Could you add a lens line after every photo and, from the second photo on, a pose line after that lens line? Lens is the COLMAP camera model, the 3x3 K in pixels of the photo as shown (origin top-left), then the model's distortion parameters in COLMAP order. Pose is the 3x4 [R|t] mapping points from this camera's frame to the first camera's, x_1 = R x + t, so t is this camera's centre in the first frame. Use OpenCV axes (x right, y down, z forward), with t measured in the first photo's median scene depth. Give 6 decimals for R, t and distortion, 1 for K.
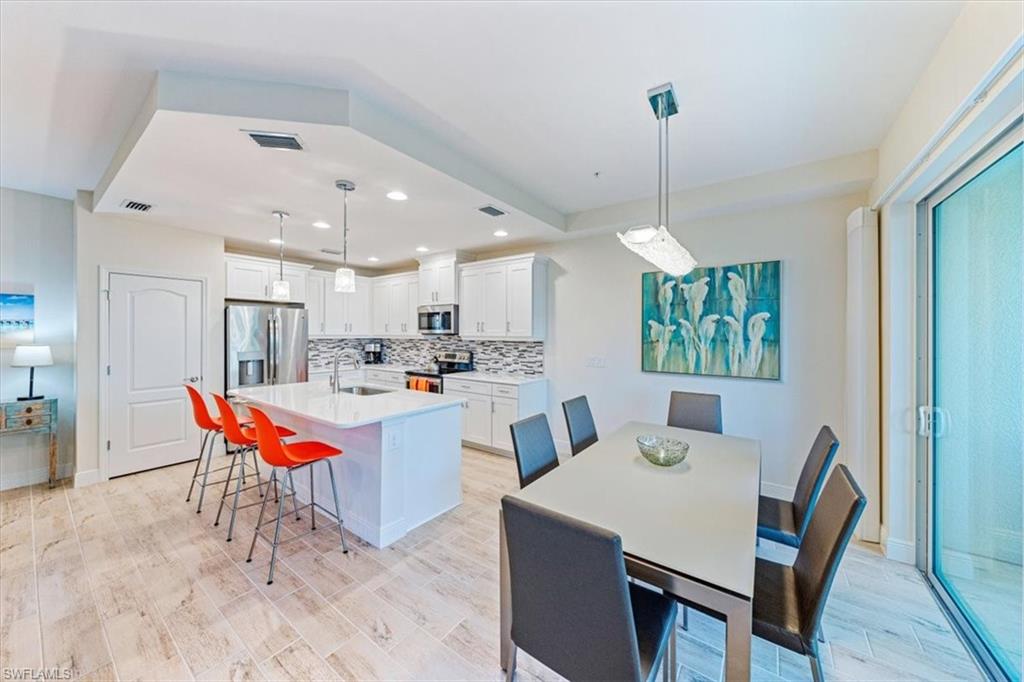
lens RADIAL K [[354.1, 0, 506.0], [0, 354.1, 334.6], [0, 0, 1]] dist [-0.000274, -0.000011]
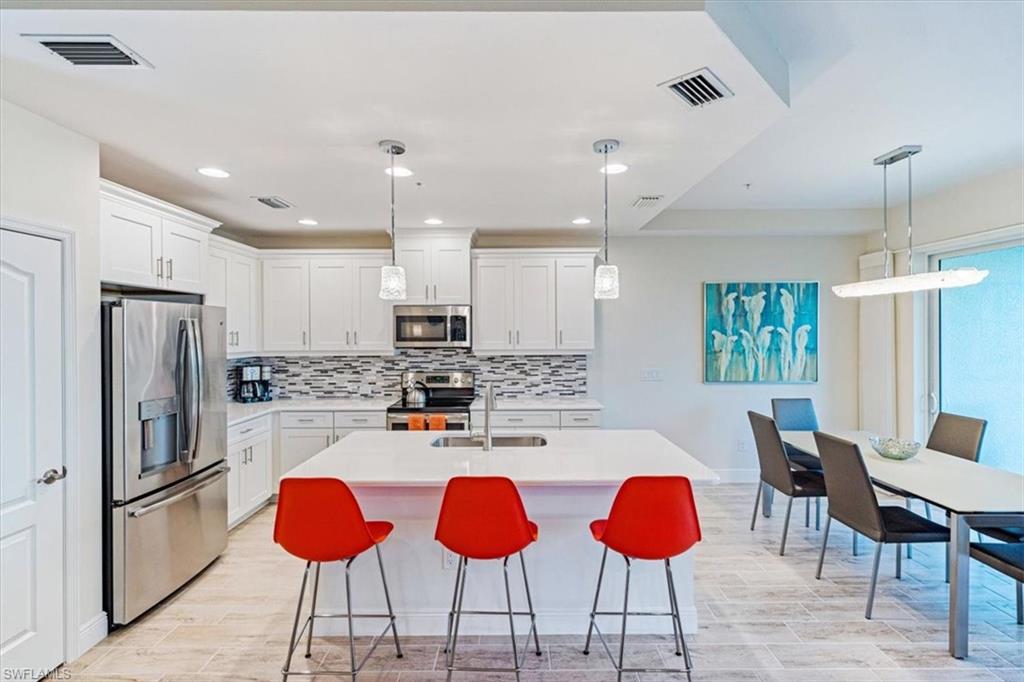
lens RADIAL K [[471.2, 0, 514.9], [0, 471.2, 334.4], [0, 0, 1]] dist [0.002648, -0.000804]
pose [[0.809196, -0.010258, 0.587450, -0.859835], [0.010596, 0.999940, 0.002864, -0.040598], [-0.587444, 0.003907, 0.809256, 0.262970]]
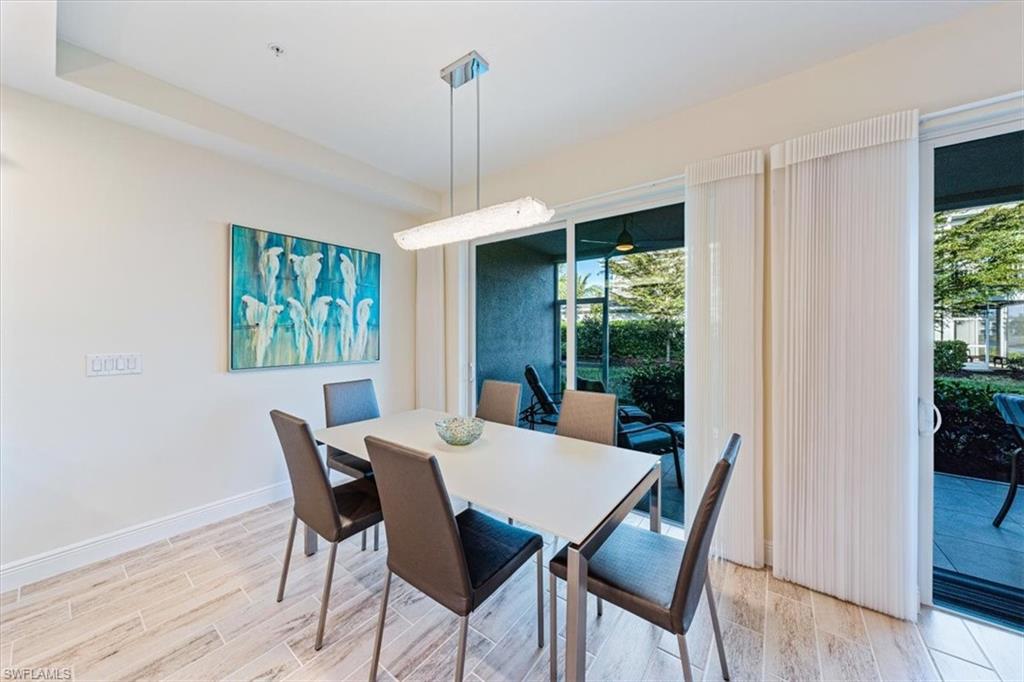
lens RADIAL K [[354.1, 0, 516.1], [0, 354.1, 331.5], [0, 0, 1]] dist [-0.000274, -0.000011]
pose [[0.015033, -0.001507, 0.999886, -0.295582], [0.003731, 0.999992, 0.001451, 0.032837], [-0.999880, 0.003709, 0.015039, 0.471868]]
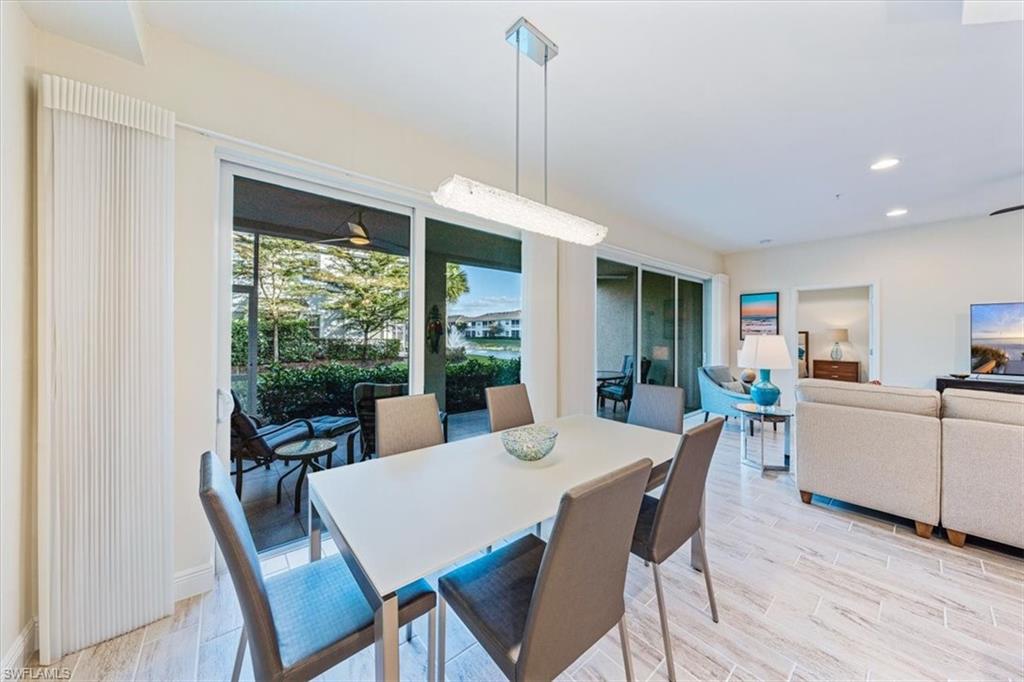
lens RADIAL K [[360.0, 0, 513.7], [0, 360.0, 338.2], [0, 0, 1]] dist [-0.019726, 0.000000]
pose [[-0.970462, -0.011710, 0.240968, 0.135009], [-0.008247, 0.999848, 0.015375, 0.038253], [-0.241111, 0.012933, -0.970411, 1.078923]]
